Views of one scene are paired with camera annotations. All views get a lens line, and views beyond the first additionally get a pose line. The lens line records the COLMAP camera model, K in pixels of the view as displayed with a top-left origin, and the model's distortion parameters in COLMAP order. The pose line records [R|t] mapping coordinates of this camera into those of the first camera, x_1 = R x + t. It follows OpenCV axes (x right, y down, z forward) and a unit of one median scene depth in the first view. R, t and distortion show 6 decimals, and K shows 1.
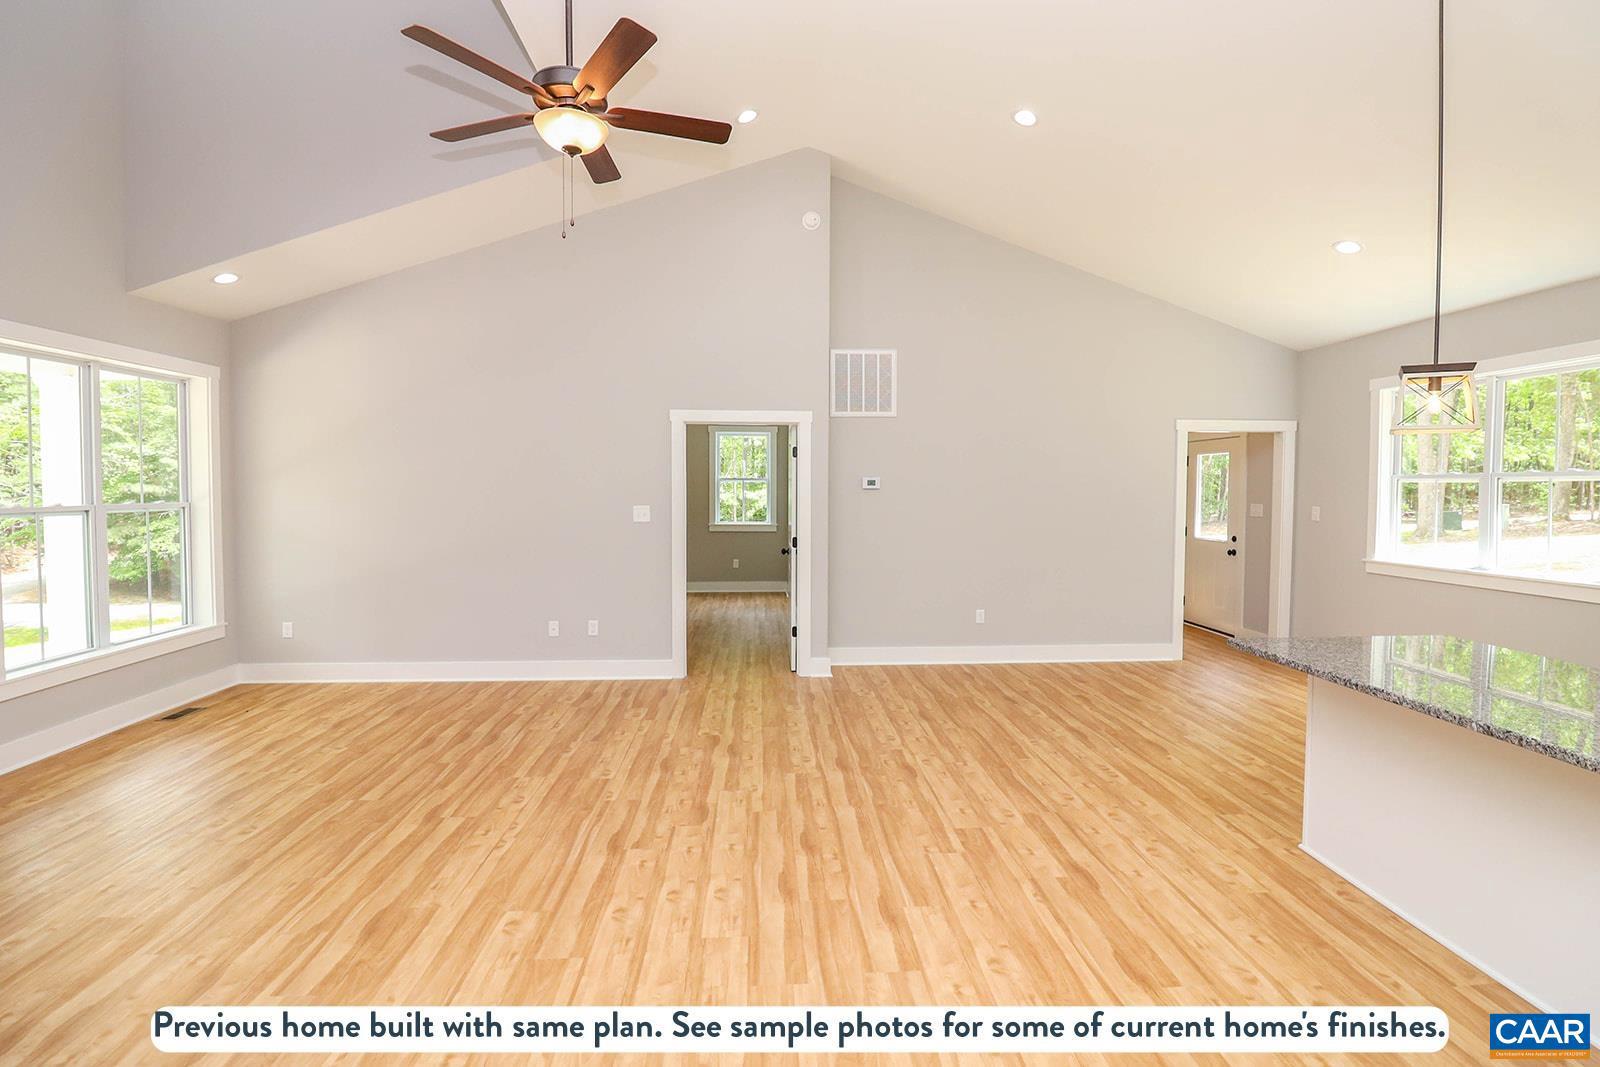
lens RADIAL K [[733.4, 0, 804.0], [0, 733.4, 518.9], [0, 0, 1]] dist [-0.000996, -0.013436]
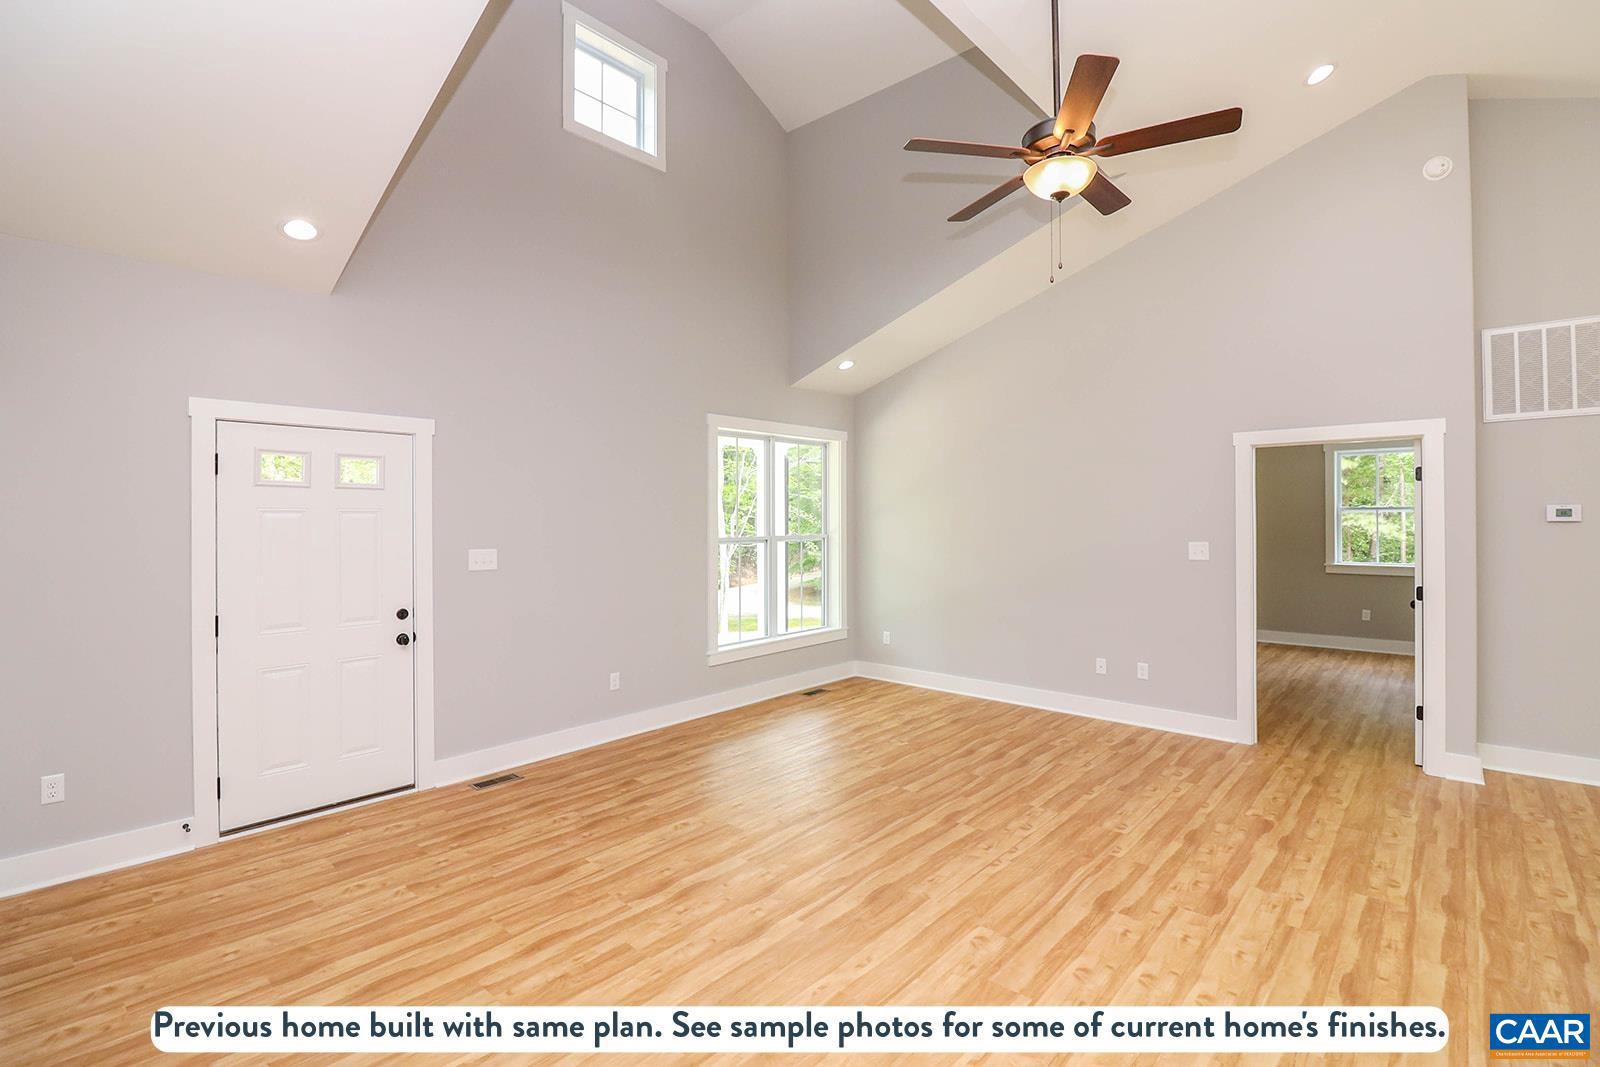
lens RADIAL K [[733.4, 0, 804.0], [0, 733.4, 518.9], [0, 0, 1]] dist [-0.000996, -0.013436]
pose [[0.697416, -0.007066, -0.716632, 0.119572], [-0.023094, 0.999211, -0.032327, -0.008295], [0.716295, 0.039095, 0.696702, 0.036164]]
